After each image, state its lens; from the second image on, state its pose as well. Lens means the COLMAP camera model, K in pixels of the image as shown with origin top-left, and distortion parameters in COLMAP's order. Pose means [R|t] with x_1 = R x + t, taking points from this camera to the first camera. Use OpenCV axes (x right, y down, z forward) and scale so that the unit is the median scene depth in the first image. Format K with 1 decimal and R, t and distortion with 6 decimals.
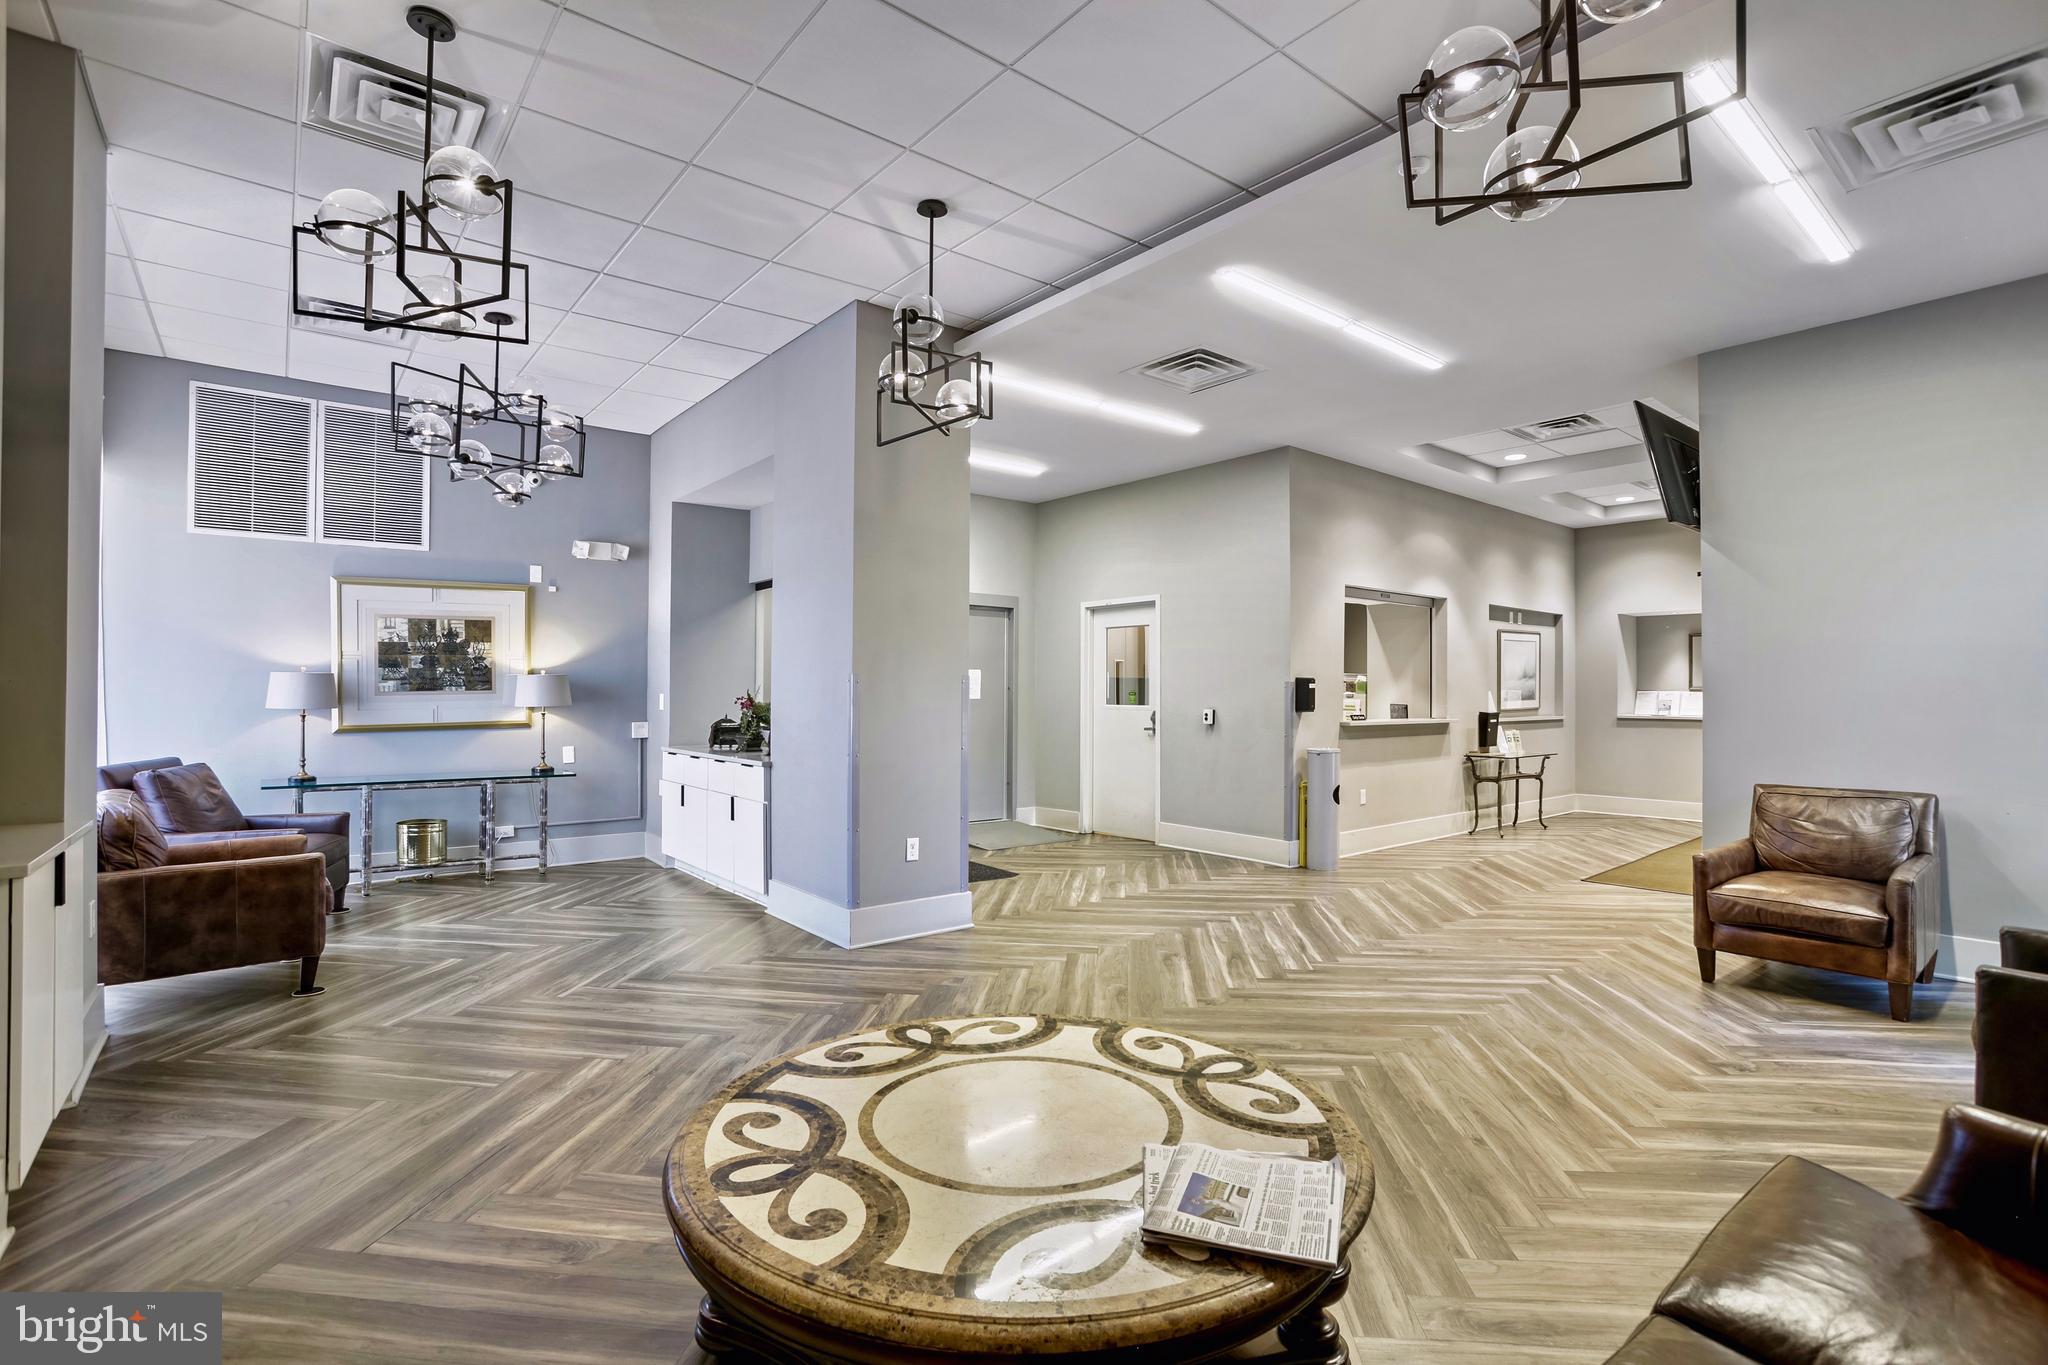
lens RADIAL K [[947.1, 0, 1021.4], [0, 947.1, 685.2], [0, 0, 1]] dist [-0.001662, 0.000167]
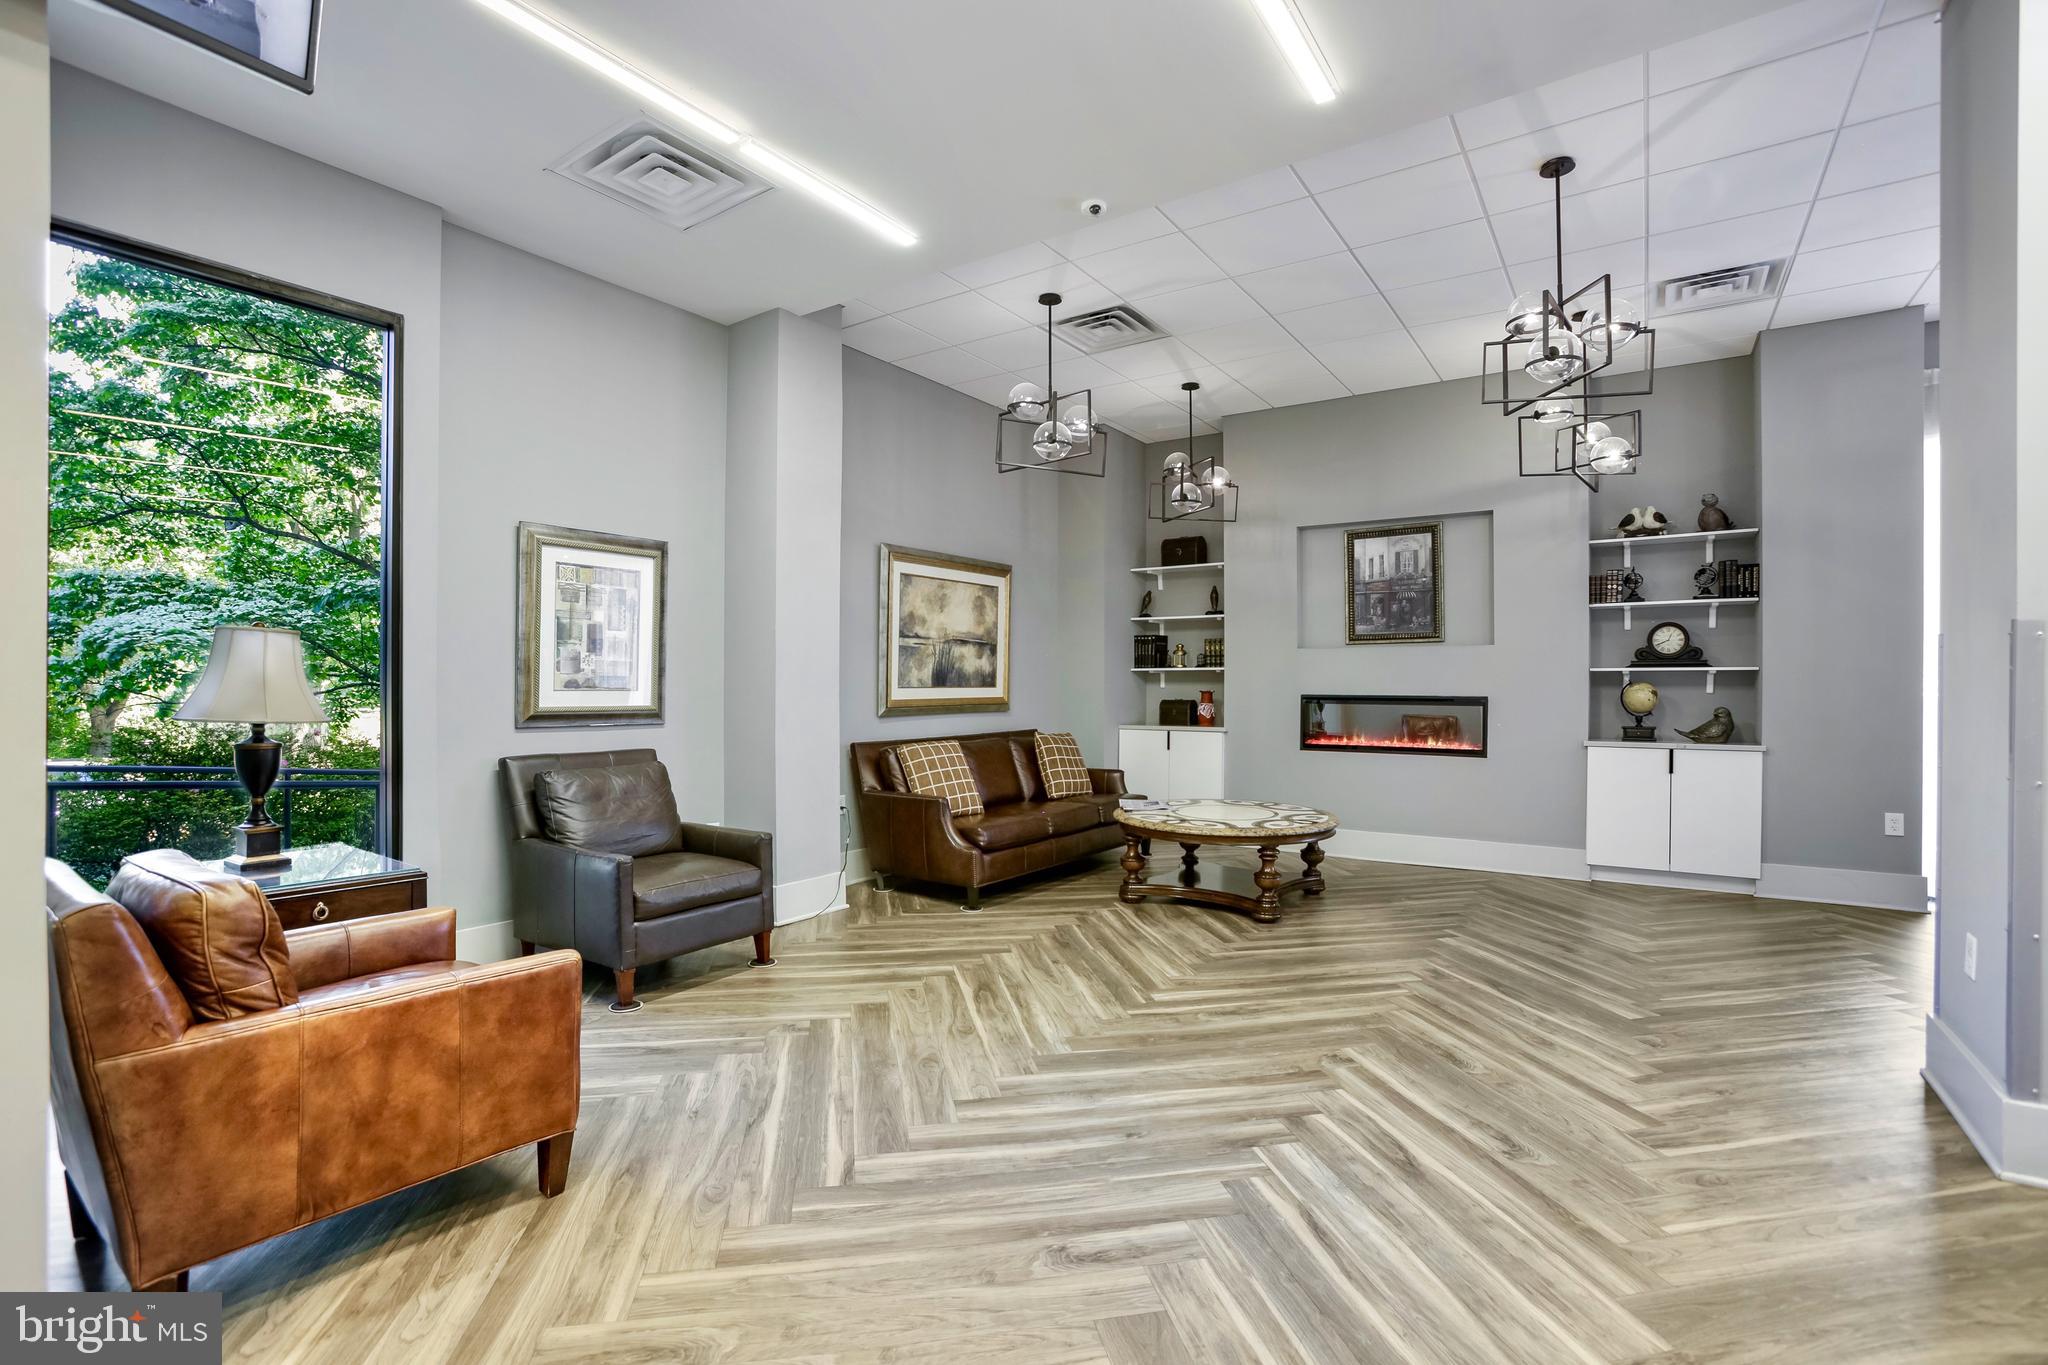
lens RADIAL K [[947.1, 0, 1023.7], [0, 947.1, 686.0], [0, 0, 1]] dist [-0.001662, 0.000167]
pose [[-0.955616, -0.009591, -0.294458, 0.669516], [-0.006732, 0.999920, -0.010722, 0.041589], [0.294537, -0.008264, -0.955604, 1.659390]]
